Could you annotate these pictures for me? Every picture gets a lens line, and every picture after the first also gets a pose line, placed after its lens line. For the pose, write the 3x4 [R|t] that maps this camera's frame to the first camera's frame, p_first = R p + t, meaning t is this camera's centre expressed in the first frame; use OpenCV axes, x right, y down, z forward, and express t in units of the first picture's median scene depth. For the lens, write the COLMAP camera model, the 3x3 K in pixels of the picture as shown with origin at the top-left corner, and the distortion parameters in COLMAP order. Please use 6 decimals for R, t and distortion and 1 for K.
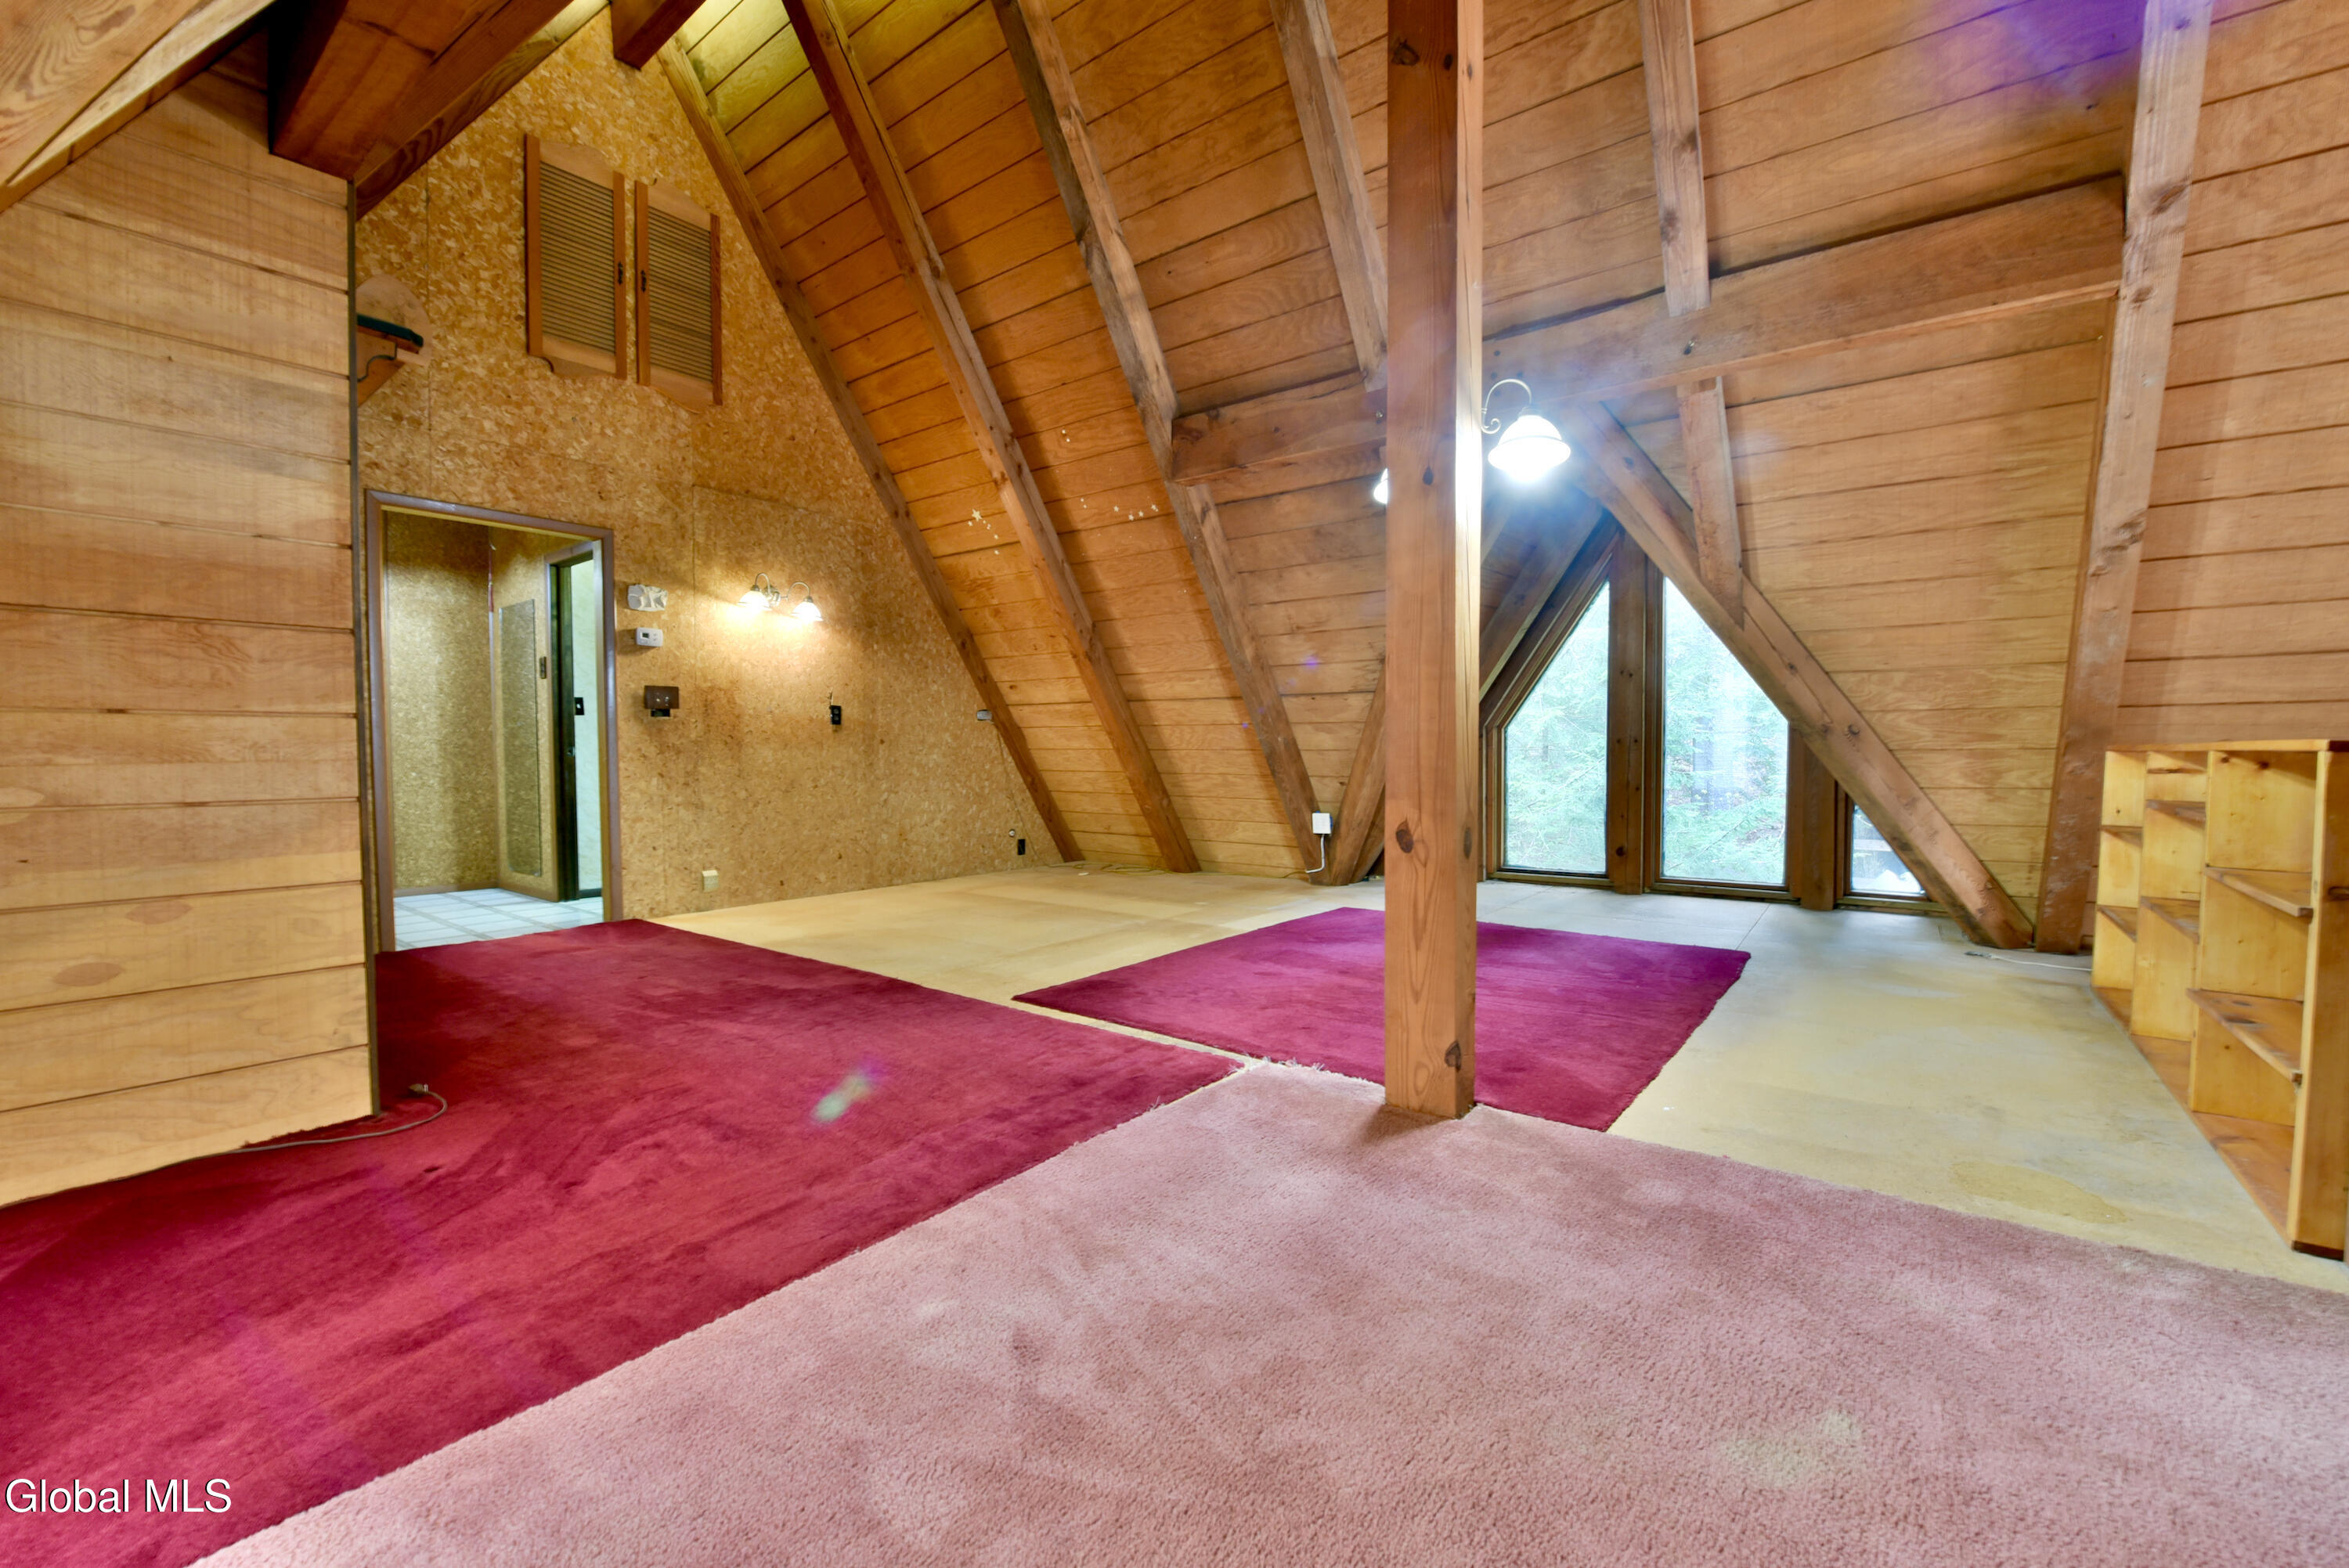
lens RADIAL K [[952.9, 0, 1183.8], [0, 952.9, 784.2], [0, 0, 1]] dist [-0.018175, -0.001520]
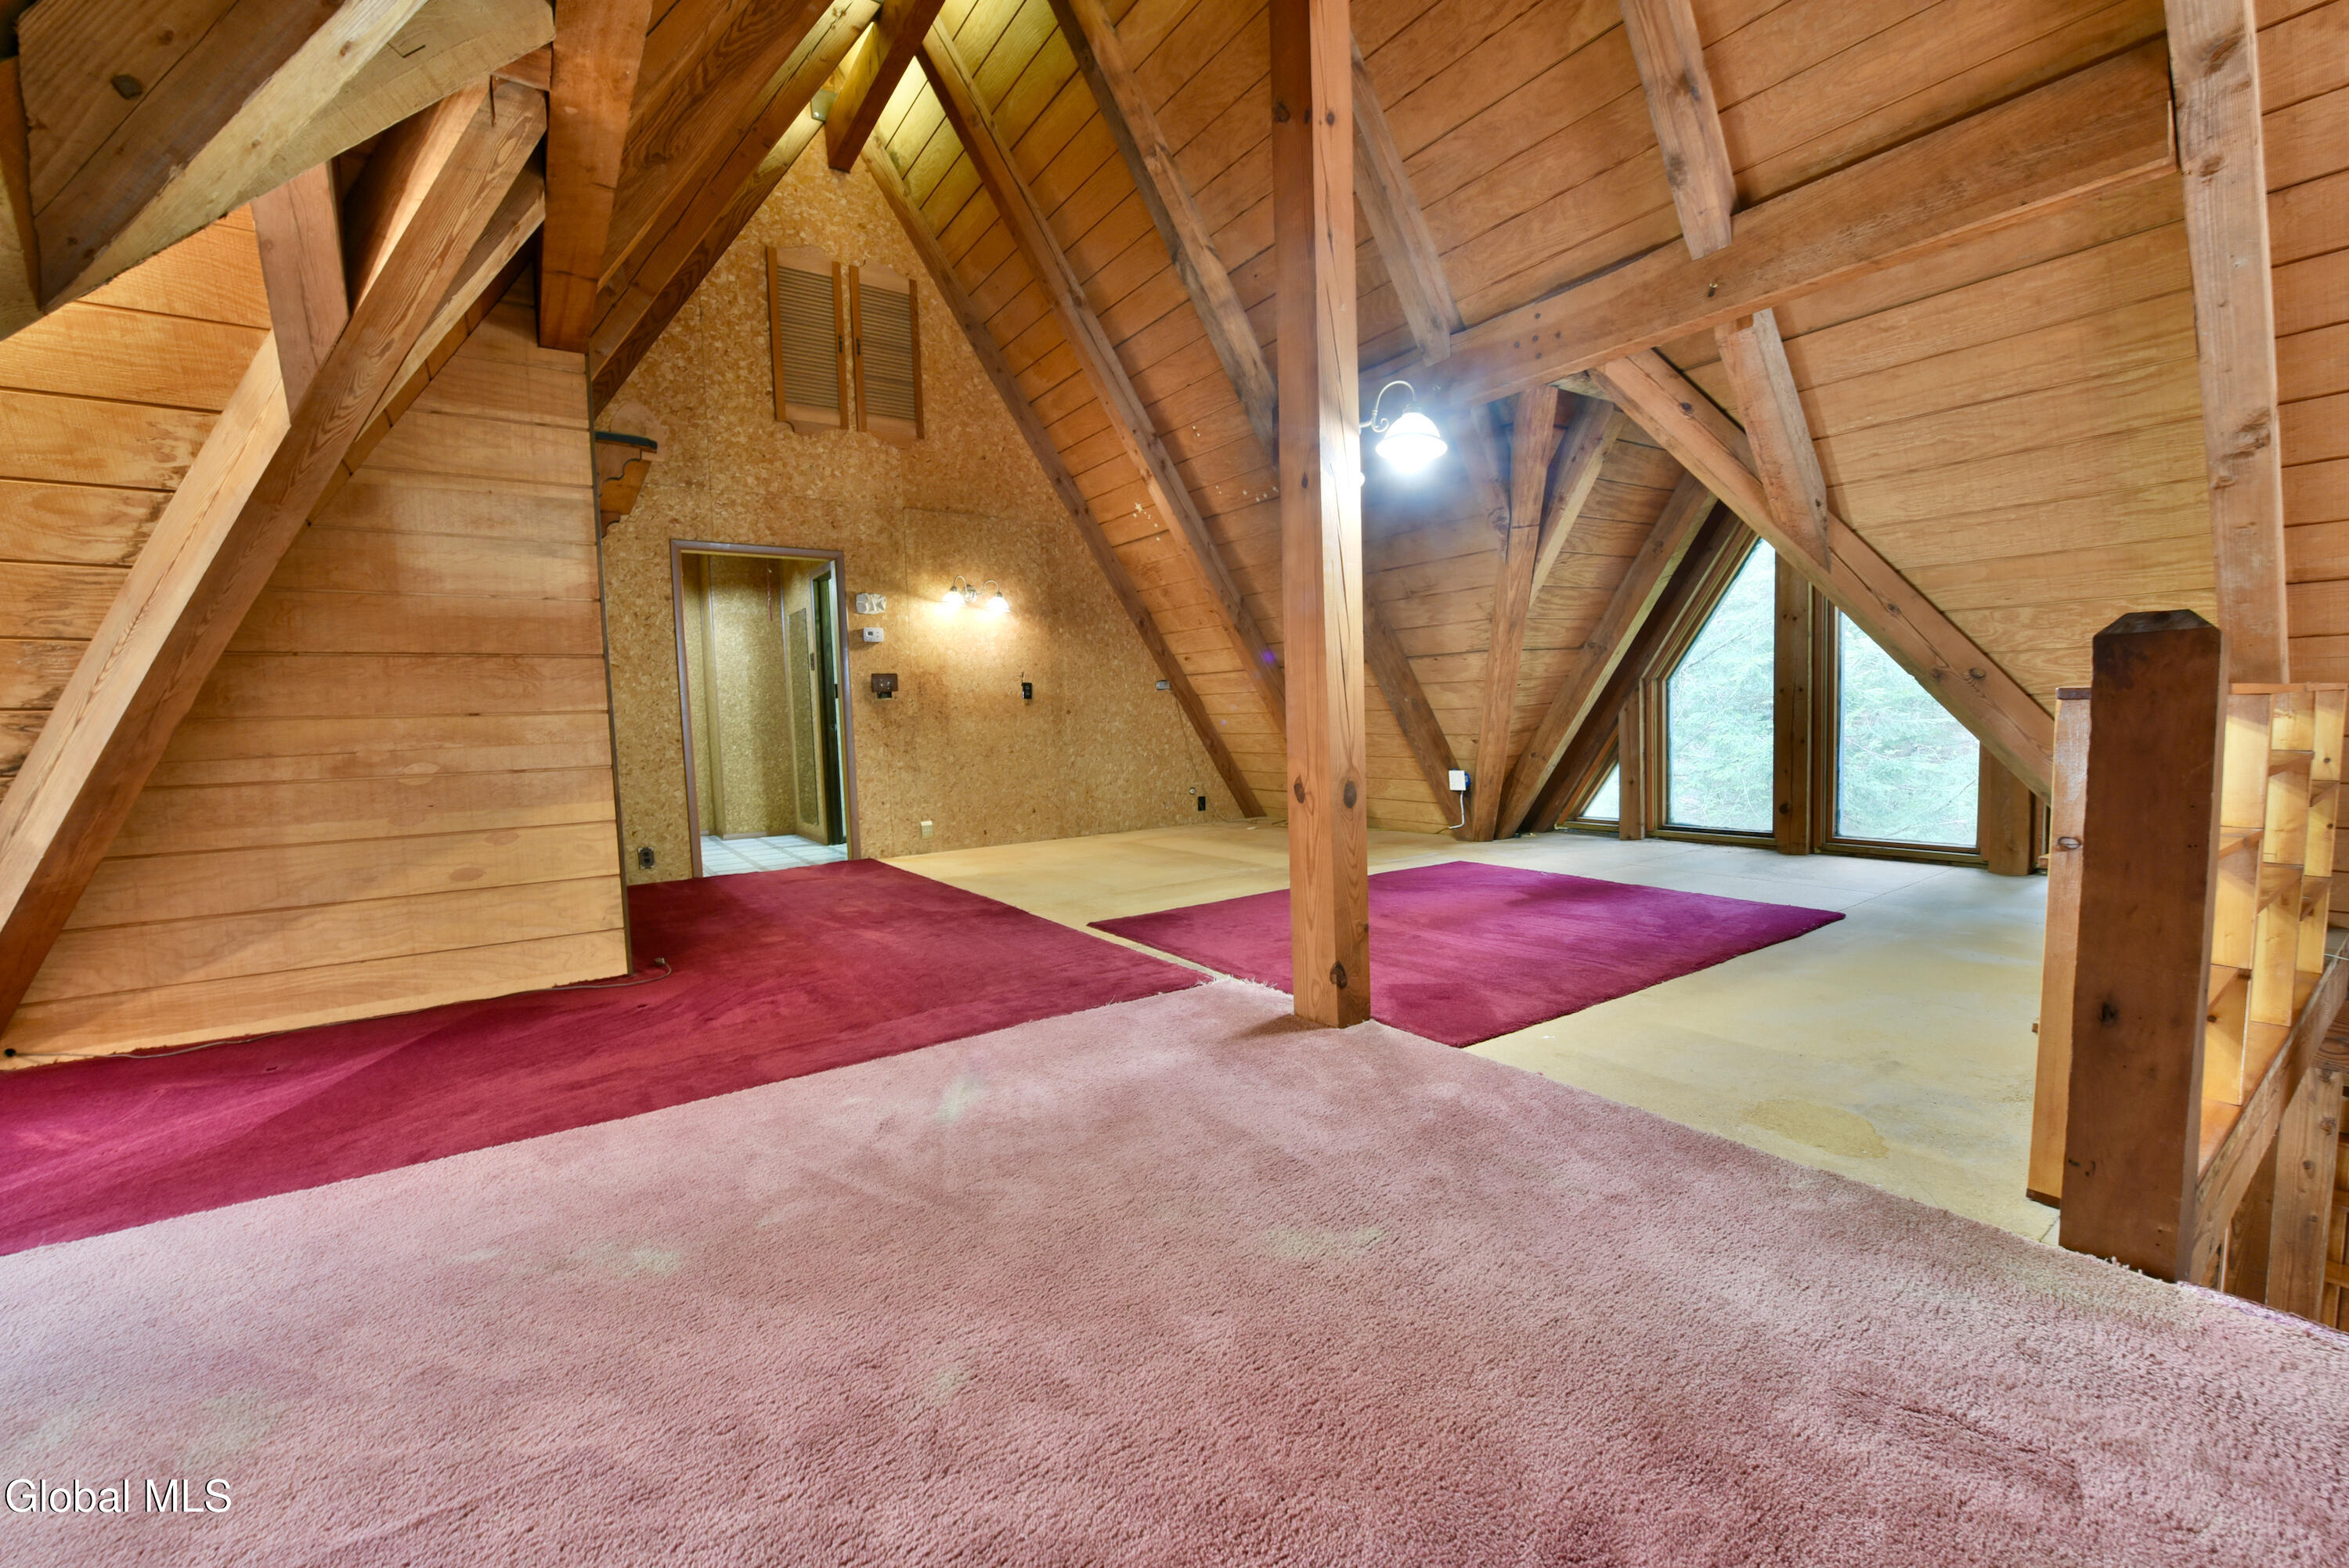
lens RADIAL K [[952.9, 0, 1183.8], [0, 952.9, 784.2], [0, 0, 1]] dist [-0.018175, -0.001520]
pose [[0.951387, -0.004253, -0.307969, 0.306603], [0.017125, 0.999088, 0.039108, 0.000072], [0.307522, -0.042481, 0.950592, -0.111305]]
